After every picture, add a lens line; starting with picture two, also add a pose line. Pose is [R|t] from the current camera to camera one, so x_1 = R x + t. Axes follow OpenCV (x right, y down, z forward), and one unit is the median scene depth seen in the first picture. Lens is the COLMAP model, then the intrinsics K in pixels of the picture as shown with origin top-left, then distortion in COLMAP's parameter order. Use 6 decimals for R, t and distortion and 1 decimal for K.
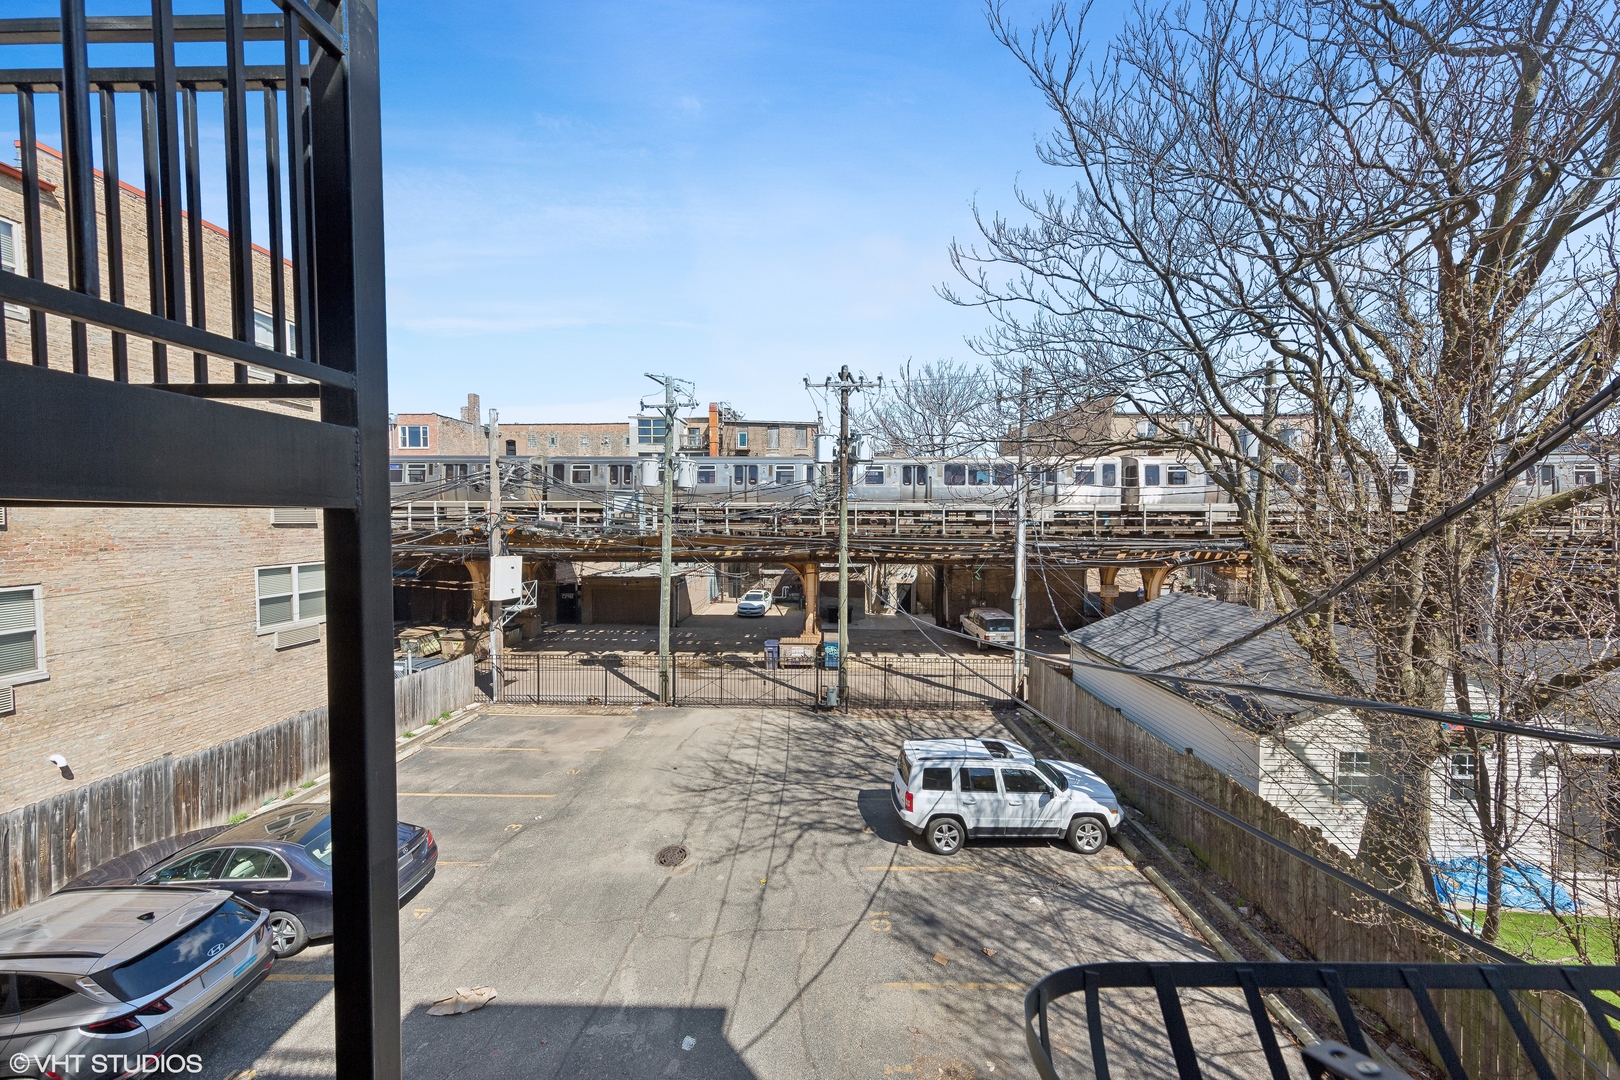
lens RADIAL K [[518.8, 0, 813.4], [0, 518.8, 537.6], [0, 0, 1]] dist [0.007410, -0.000155]
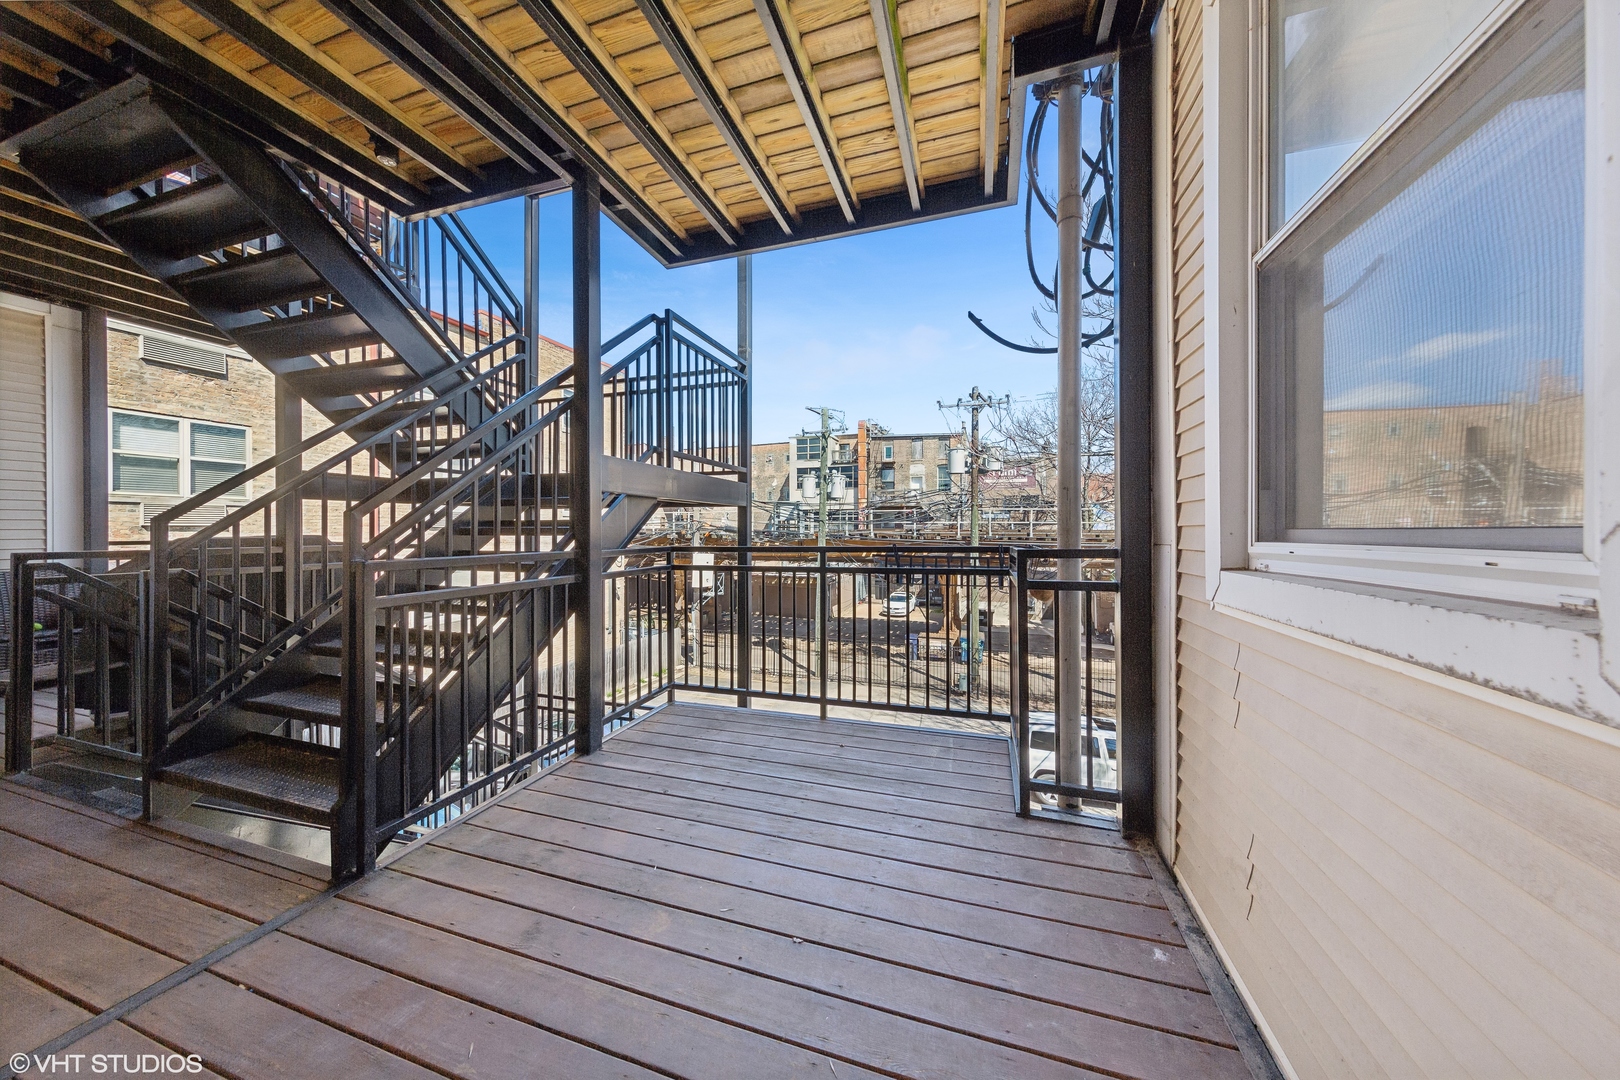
lens RADIAL K [[518.8, 0, 813.4], [0, 518.8, 537.6], [0, 0, 1]] dist [0.007410, -0.000155]
pose [[0.959298, 0.000494, -0.282395, 0.032314], [-0.005452, 0.999844, -0.016772, 0.012373], [0.282343, 0.017629, 0.959151, -0.132394]]
